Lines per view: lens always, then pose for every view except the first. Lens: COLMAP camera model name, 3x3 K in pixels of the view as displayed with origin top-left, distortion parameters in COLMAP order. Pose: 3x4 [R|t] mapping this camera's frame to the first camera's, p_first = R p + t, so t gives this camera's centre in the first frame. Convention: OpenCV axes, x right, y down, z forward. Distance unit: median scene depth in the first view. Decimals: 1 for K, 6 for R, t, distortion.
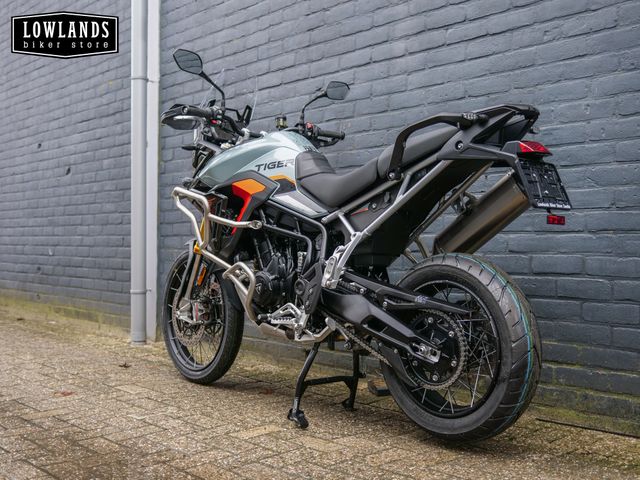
lens RADIAL K [[732.7, 0, 320.0], [0, 732.7, 240.0], [0, 0, 1]] dist [-0.009823, 0.012023]
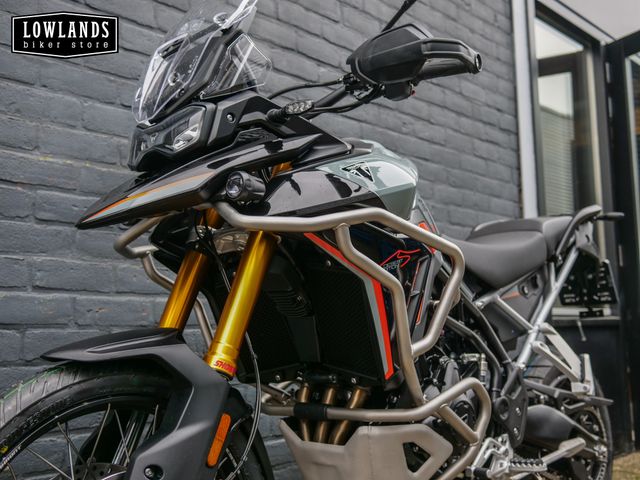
lens RADIAL K [[732.7, 0, 320.0], [0, 732.7, 240.0], [0, 0, 1]] dist [-0.009823, 0.012023]
pose [[-0.065456, 0.119015, 0.990733, -0.633780], [0.009869, 0.992890, -0.118622, -0.007262], [-0.997807, 0.002013, -0.066165, 1.133685]]
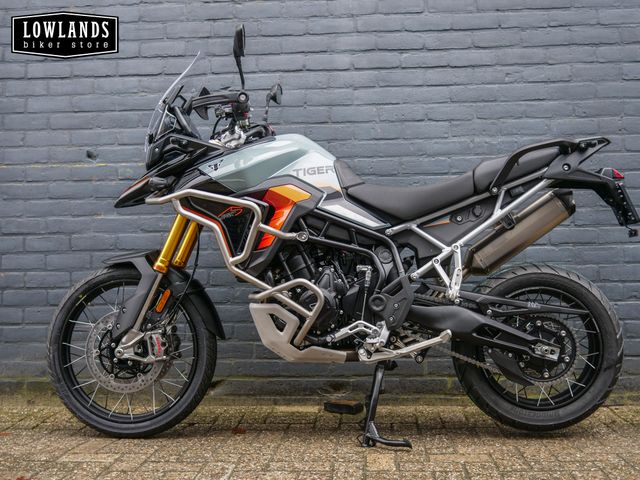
lens RADIAL K [[762.3, 0, 320.0], [0, 762.3, 240.0], [0, 0, 1]] dist [-0.009003, 0.006385]
pose [[0.724950, 0.008360, 0.688751, -0.714227], [0.013572, 0.999559, -0.026419, 0.008429], [-0.688668, 0.028500, 0.724517, 0.318523]]
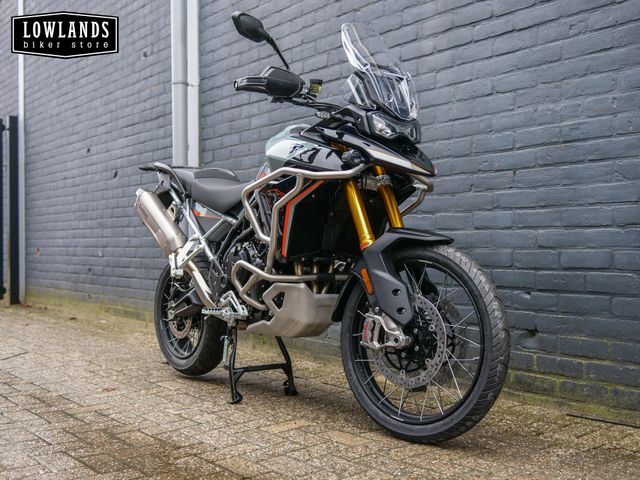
lens RADIAL K [[732.7, 0, 320.0], [0, 732.7, 240.0], [0, 0, 1]] dist [-0.009823, 0.012023]
pose [[0.997344, -0.014899, -0.071300, 0.032395], [0.015133, 0.999882, 0.002747, -0.001006], [0.071251, -0.003819, 0.997451, -0.017301]]
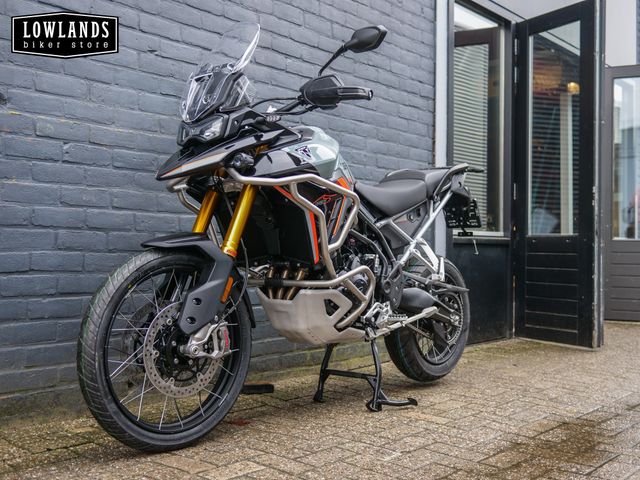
lens RADIAL K [[732.7, 0, 320.0], [0, 732.7, 240.0], [0, 0, 1]] dist [-0.009823, 0.012023]
pose [[-0.113041, 0.003207, 0.993585, -1.046118], [-0.020082, 0.999783, -0.005512, 0.002786], [-0.993387, -0.020577, -0.112952, 1.155188]]
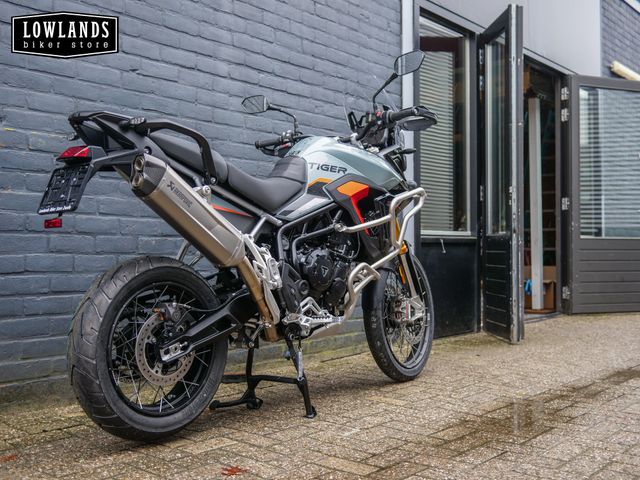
lens RADIAL K [[732.7, 0, 320.0], [0, 732.7, 240.0], [0, 0, 1]] dist [-0.009823, 0.012023]
pose [[-0.129644, 0.006494, 0.991539, -1.149455], [-0.007858, 0.999940, -0.007576, 0.003927], [-0.991529, -0.008774, -0.129586, 1.138765]]
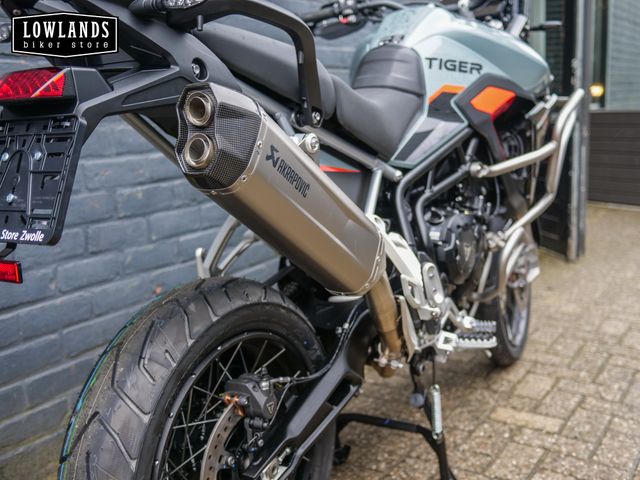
lens RADIAL K [[732.7, 0, 320.0], [0, 732.7, 240.0], [0, 0, 1]] dist [-0.009823, 0.012023]
pose [[-0.261508, -0.178697, 0.948515, -0.681253], [0.027116, 0.980964, 0.192286, -0.084947], [-0.964820, 0.076004, -0.251685, 1.261637]]
